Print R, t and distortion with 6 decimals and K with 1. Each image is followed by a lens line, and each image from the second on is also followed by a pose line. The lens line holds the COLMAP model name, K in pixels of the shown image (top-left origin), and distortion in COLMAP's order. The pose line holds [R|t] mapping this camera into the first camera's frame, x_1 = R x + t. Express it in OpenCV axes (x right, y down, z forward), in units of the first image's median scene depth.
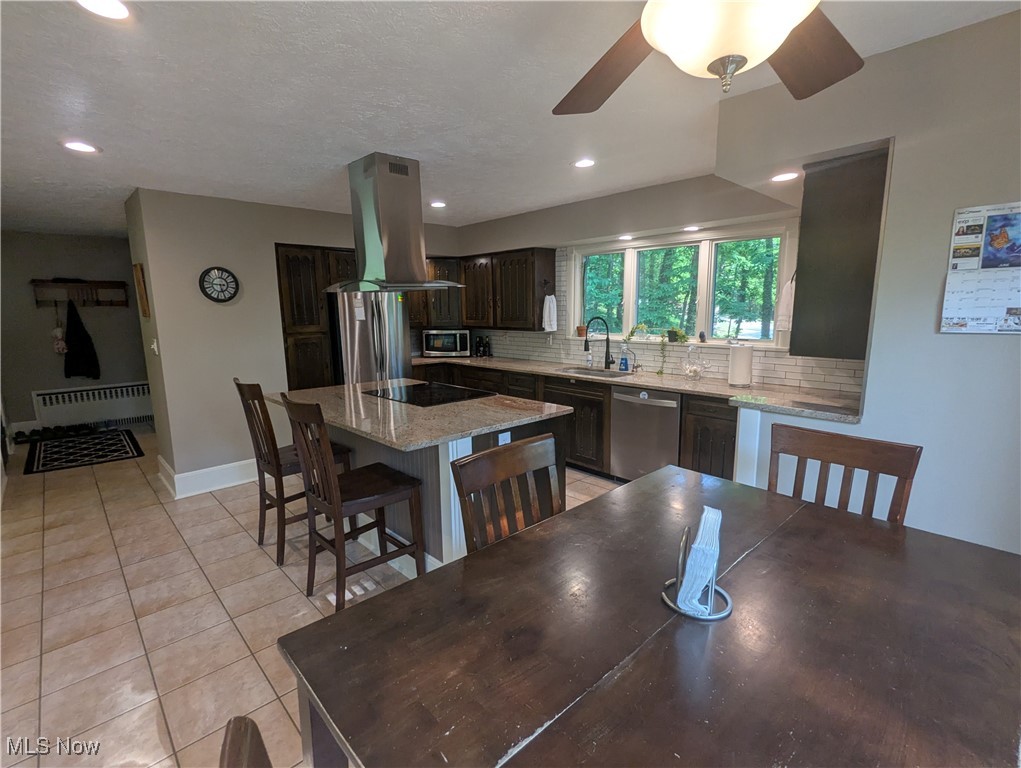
lens RADIAL K [[487.9, 0, 510.5], [0, 487.9, 384.0], [0, 0, 1]] dist [0.008416, -0.000510]
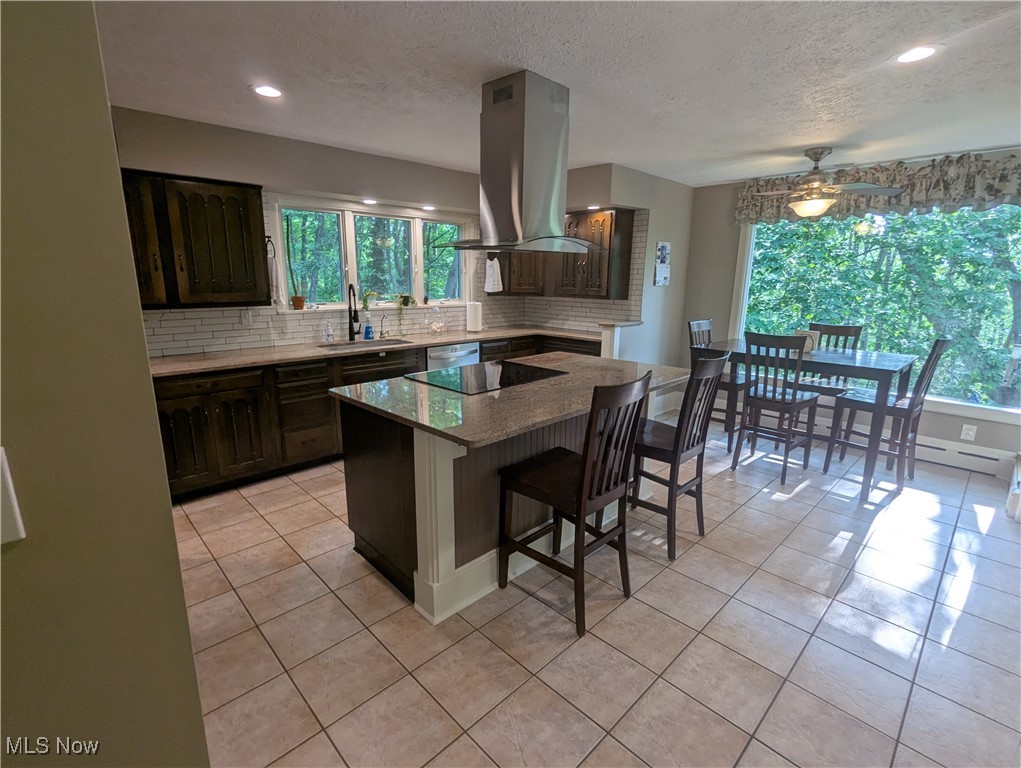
lens RADIAL K [[487.9, 0, 510.5], [0, 487.9, 384.0], [0, 0, 1]] dist [0.008416, -0.000510]
pose [[-0.024293, -0.206094, 0.978231, -0.805573], [0.150168, 0.966664, 0.207387, -0.108358], [-0.988362, 0.151937, 0.007466, 0.774224]]
